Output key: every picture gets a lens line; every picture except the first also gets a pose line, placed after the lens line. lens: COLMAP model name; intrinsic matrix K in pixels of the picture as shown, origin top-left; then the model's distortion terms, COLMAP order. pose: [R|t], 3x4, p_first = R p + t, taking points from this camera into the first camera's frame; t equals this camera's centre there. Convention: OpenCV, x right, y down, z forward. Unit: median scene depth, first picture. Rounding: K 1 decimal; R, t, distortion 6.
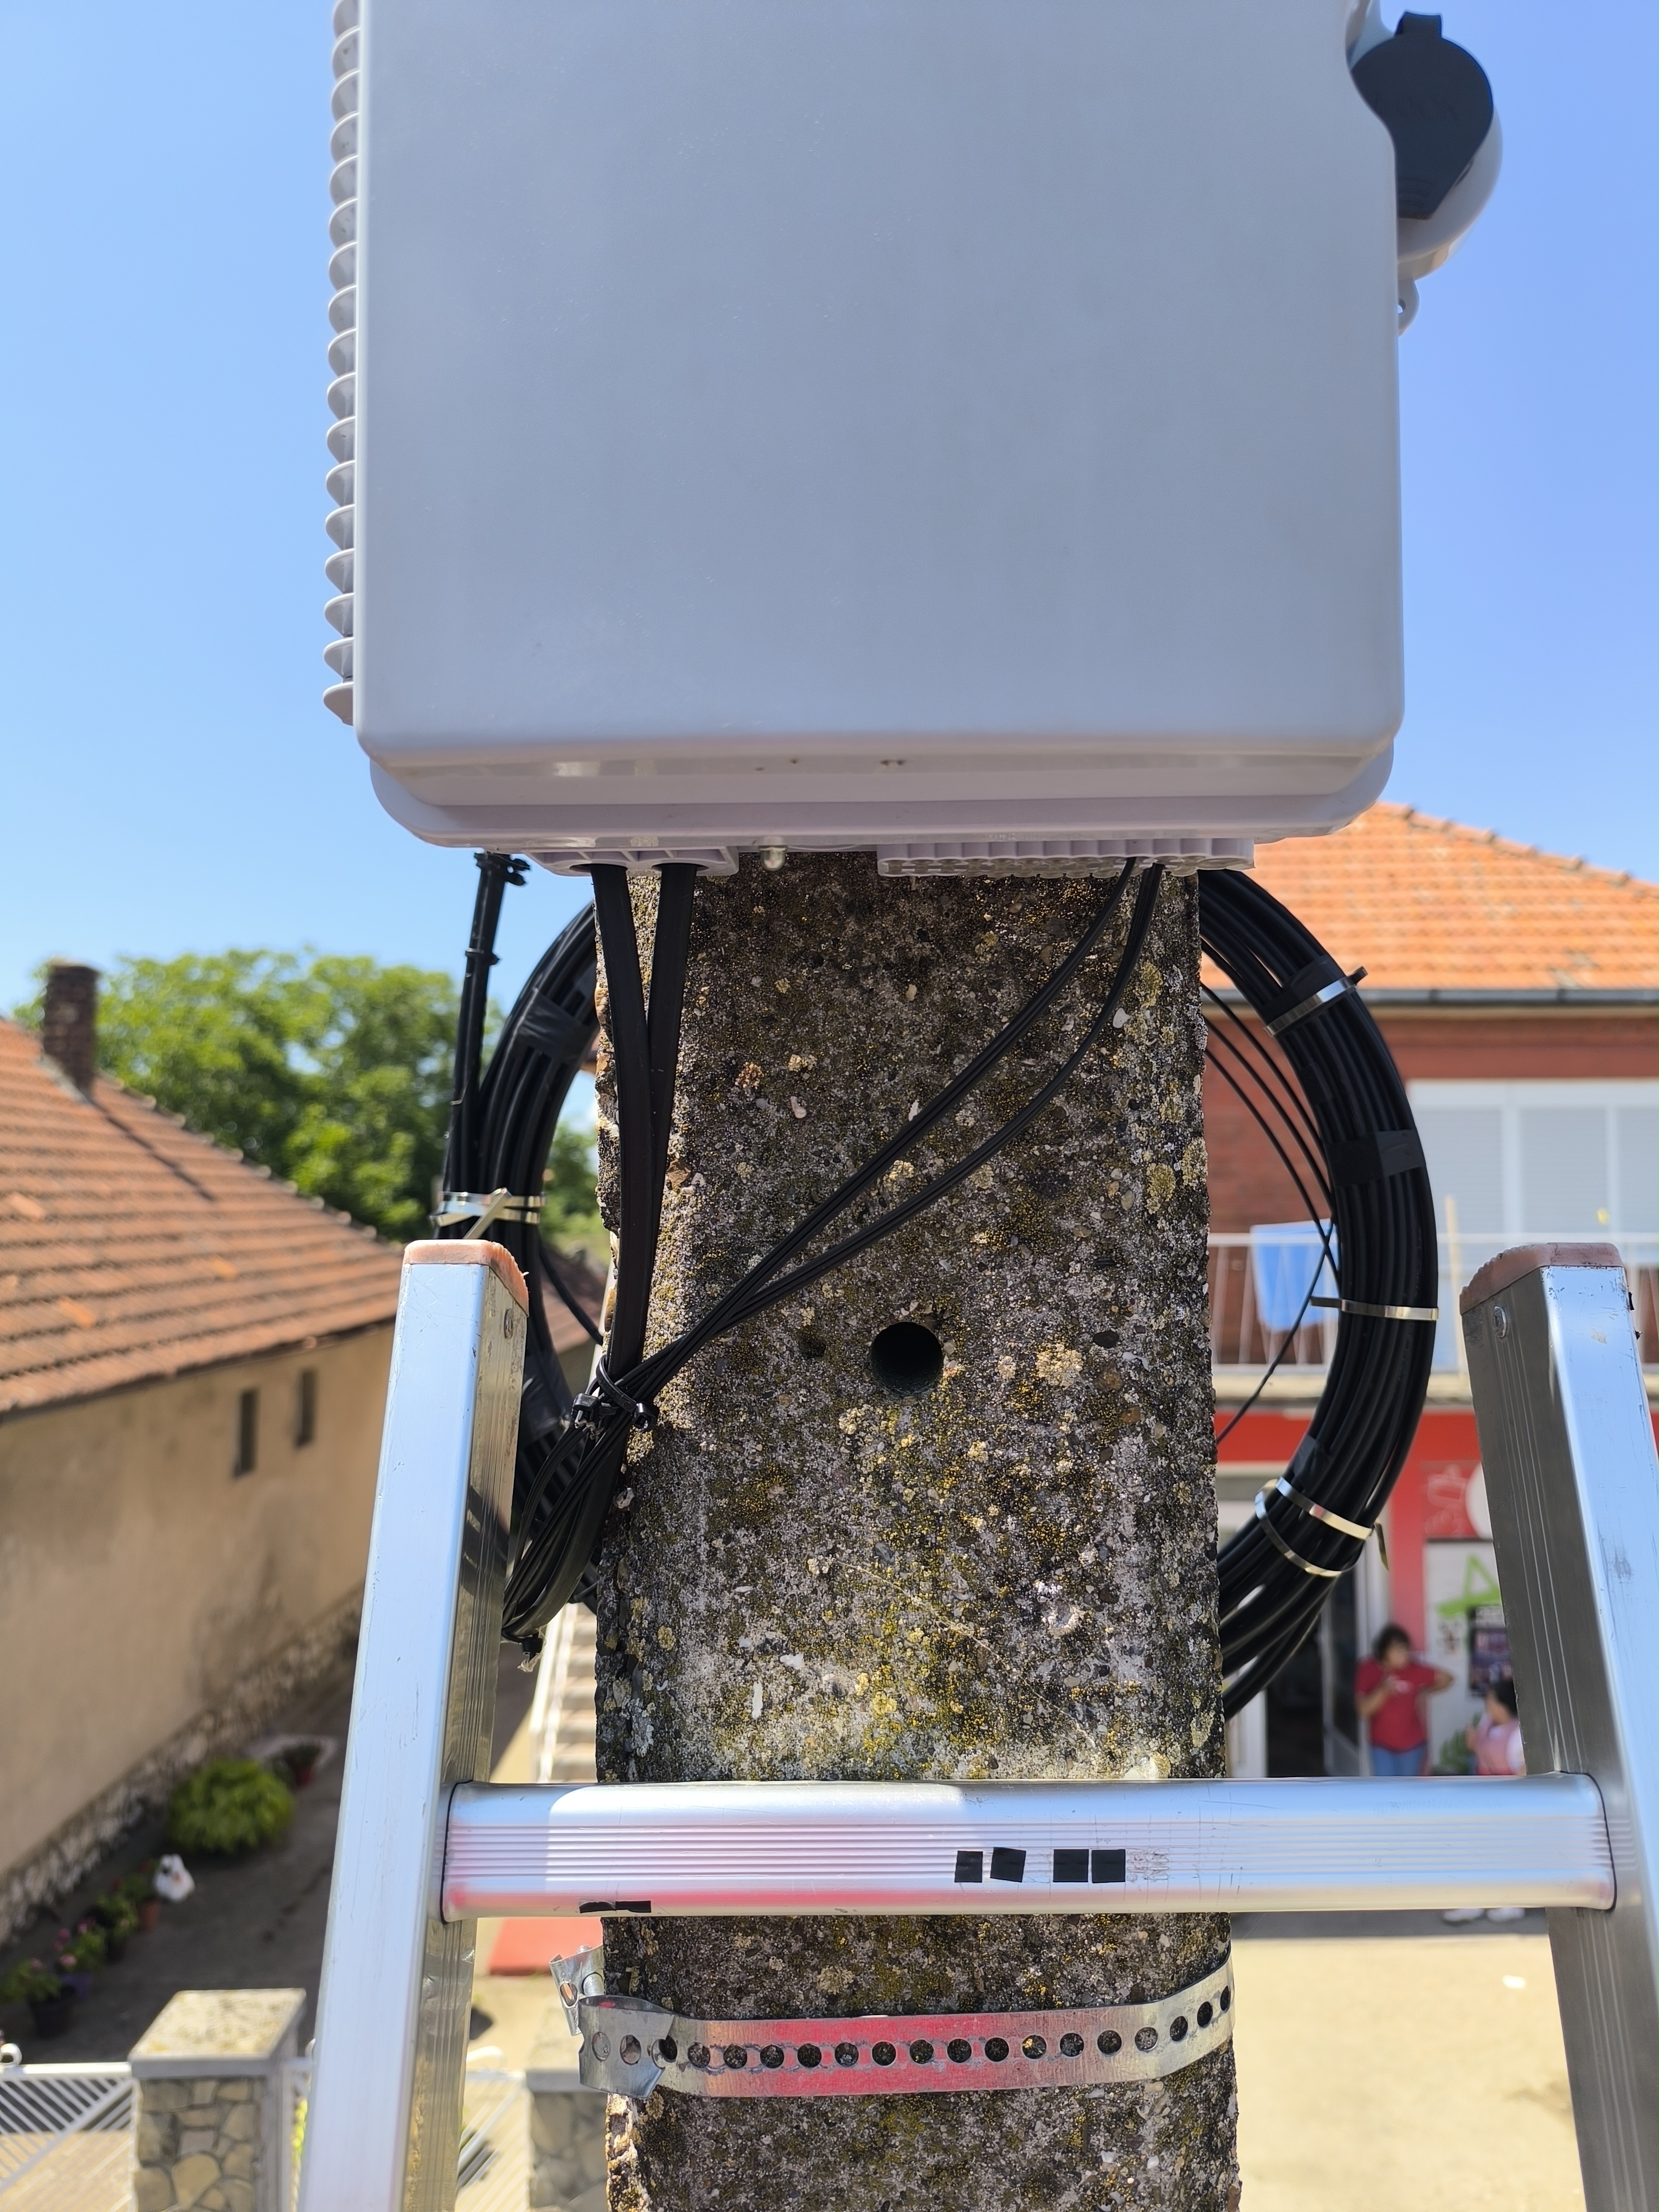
lens RADIAL K [[1492.4, 0, 833.6], [0, 1492.4, 1167.8], [0, 0, 1]] dist [0.005522, -0.033006]
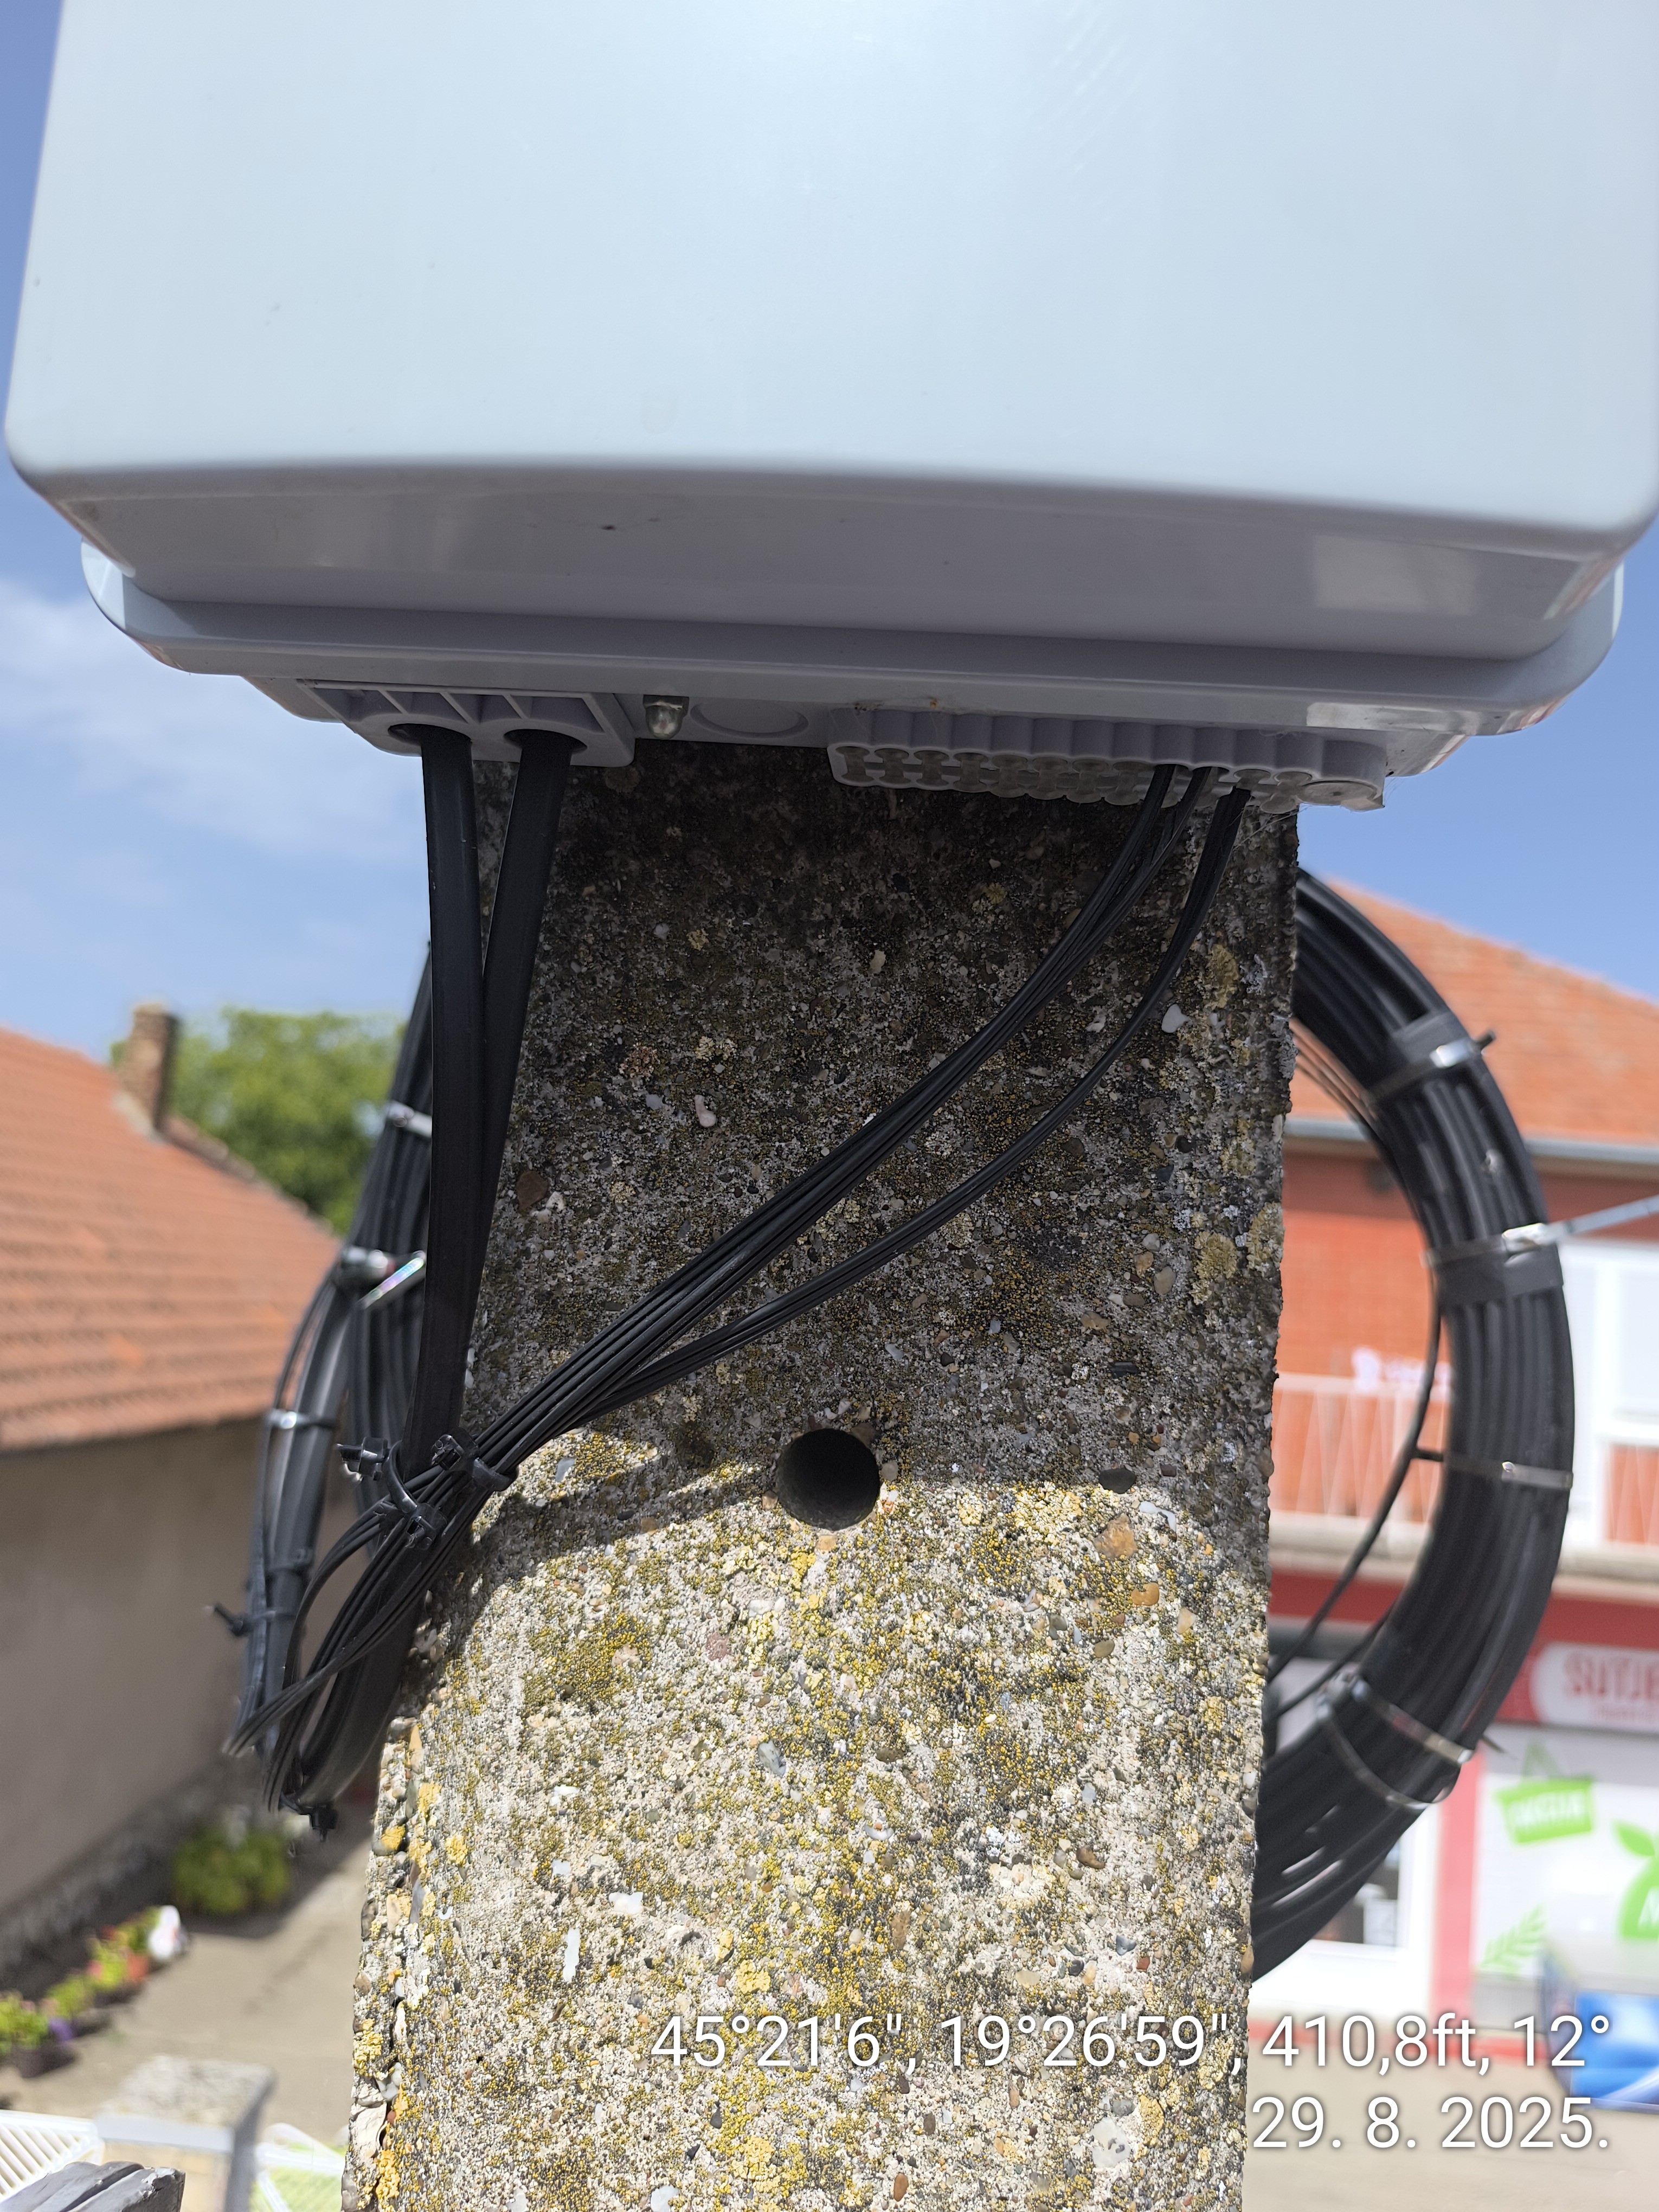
lens RADIAL K [[1480.5, 0, 822.4], [0, 1480.5, 1212.8], [0, 0, 1]] dist [-0.020955, -0.000615]
pose [[0.994944, 0.081525, -0.058648, 0.077038], [-0.083835, 0.995752, -0.038066, 0.029423], [0.055296, 0.042791, 0.997553, 0.307745]]
